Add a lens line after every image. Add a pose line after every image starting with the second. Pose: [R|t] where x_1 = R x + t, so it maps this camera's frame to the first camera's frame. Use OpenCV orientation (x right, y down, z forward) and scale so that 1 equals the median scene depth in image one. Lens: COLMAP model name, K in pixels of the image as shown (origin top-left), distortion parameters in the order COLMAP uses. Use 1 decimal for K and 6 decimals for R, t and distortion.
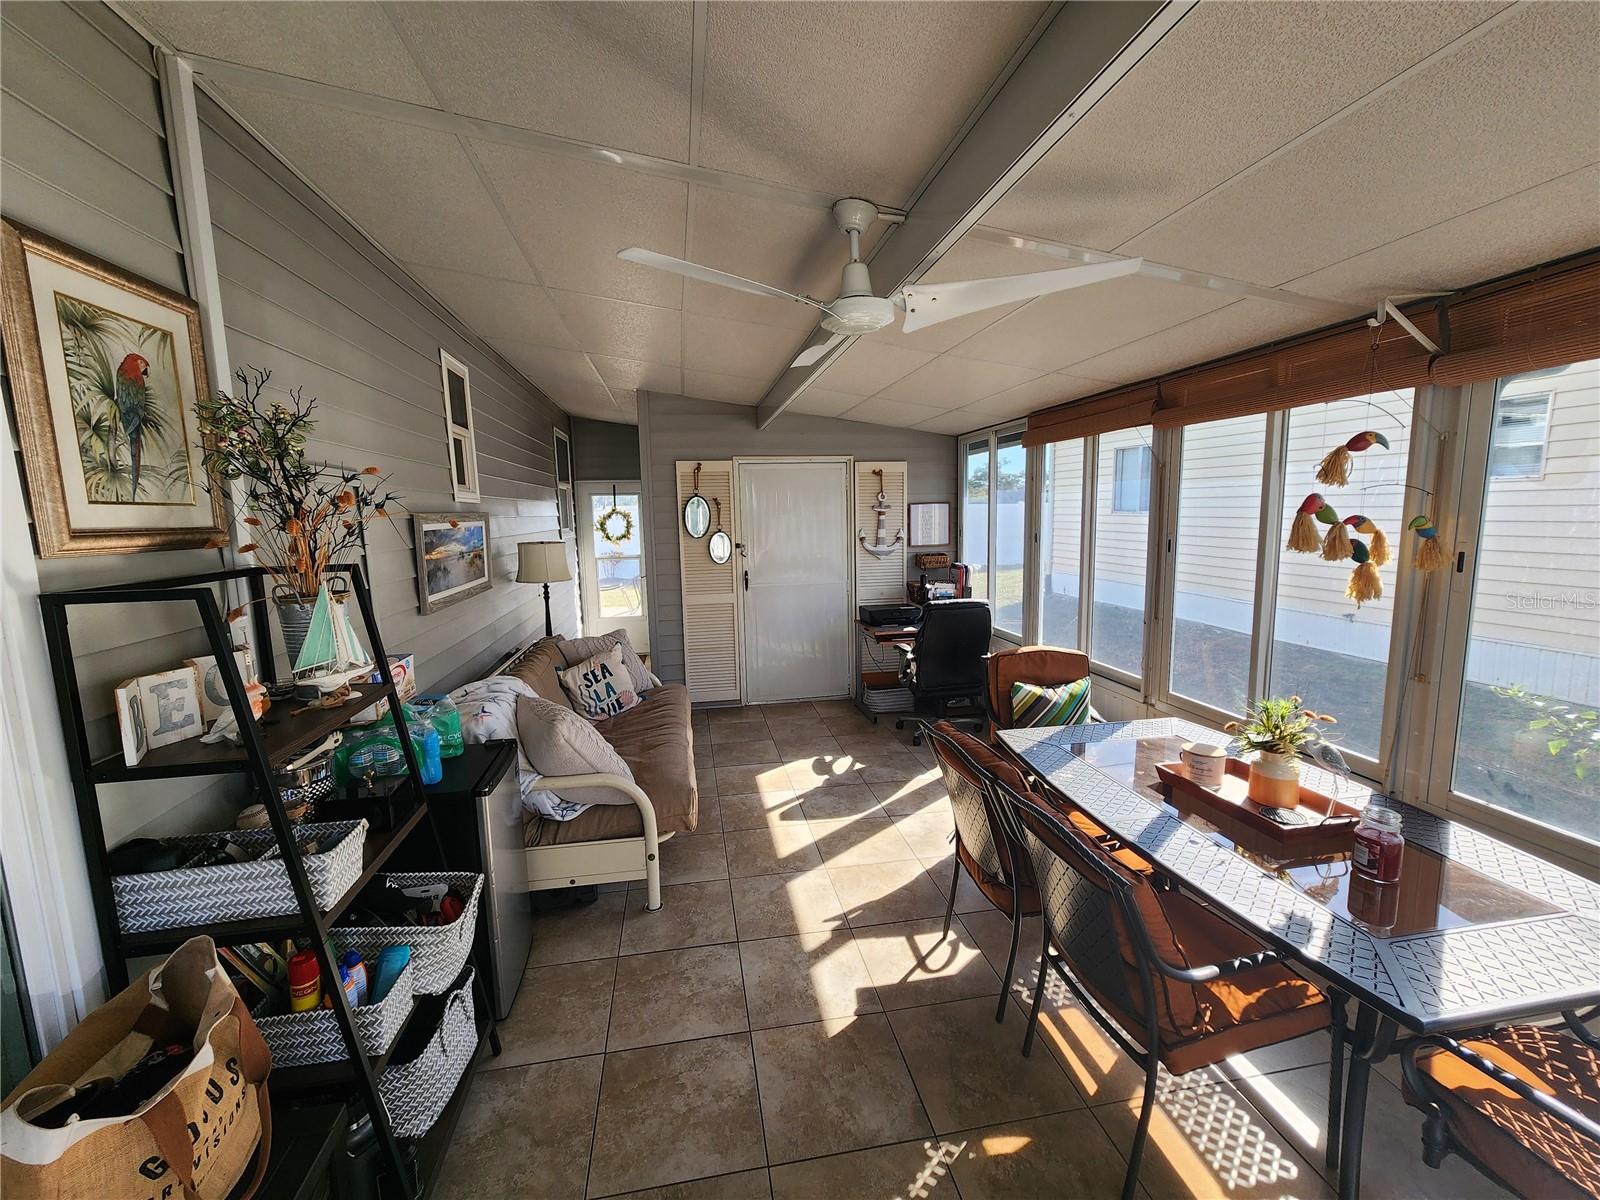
lens RADIAL K [[659.6, 0, 799.2], [0, 659.6, 599.2], [0, 0, 1]] dist [0.001754, 0.000233]
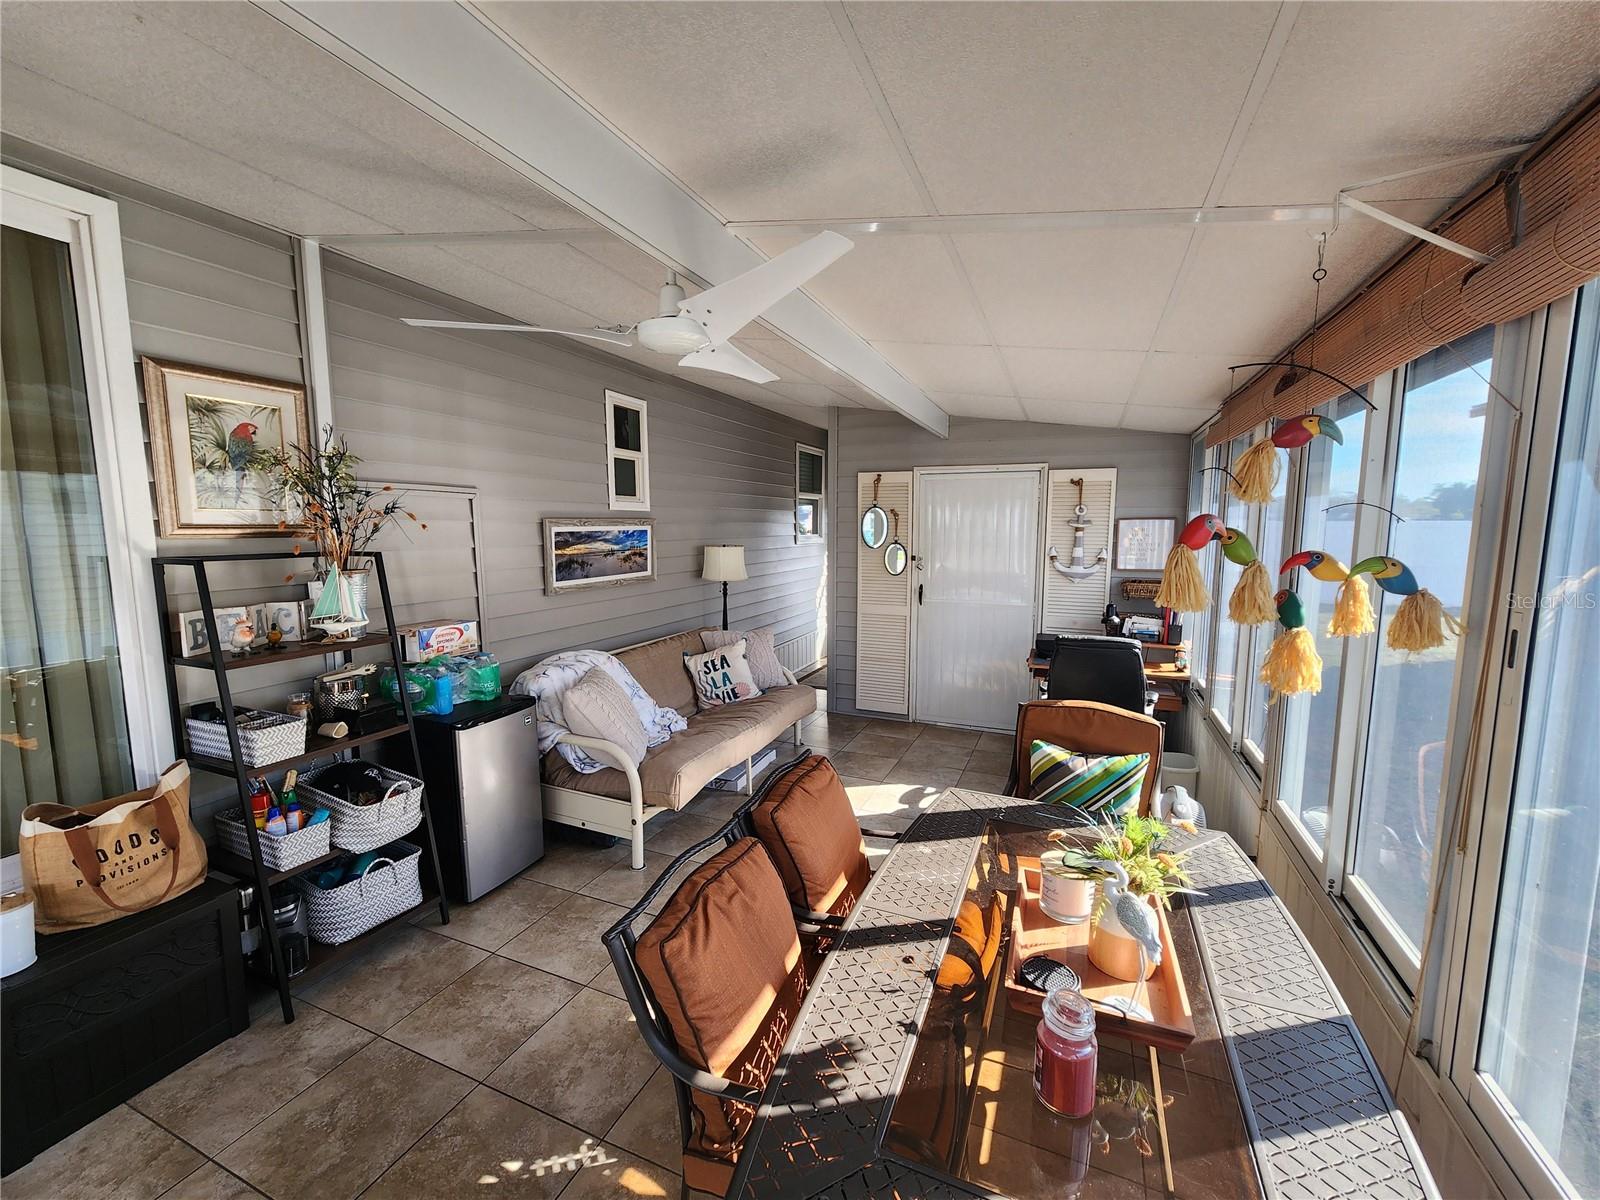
lens RADIAL K [[659.6, 0, 802.2], [0, 659.6, 600.6], [0, 0, 1]] dist [0.001754, 0.000233]
pose [[0.837269, 0.087203, -0.539792, 0.497251], [-0.093117, 0.995520, 0.016392, -0.031137], [0.538803, 0.036539, 0.841639, 0.147501]]
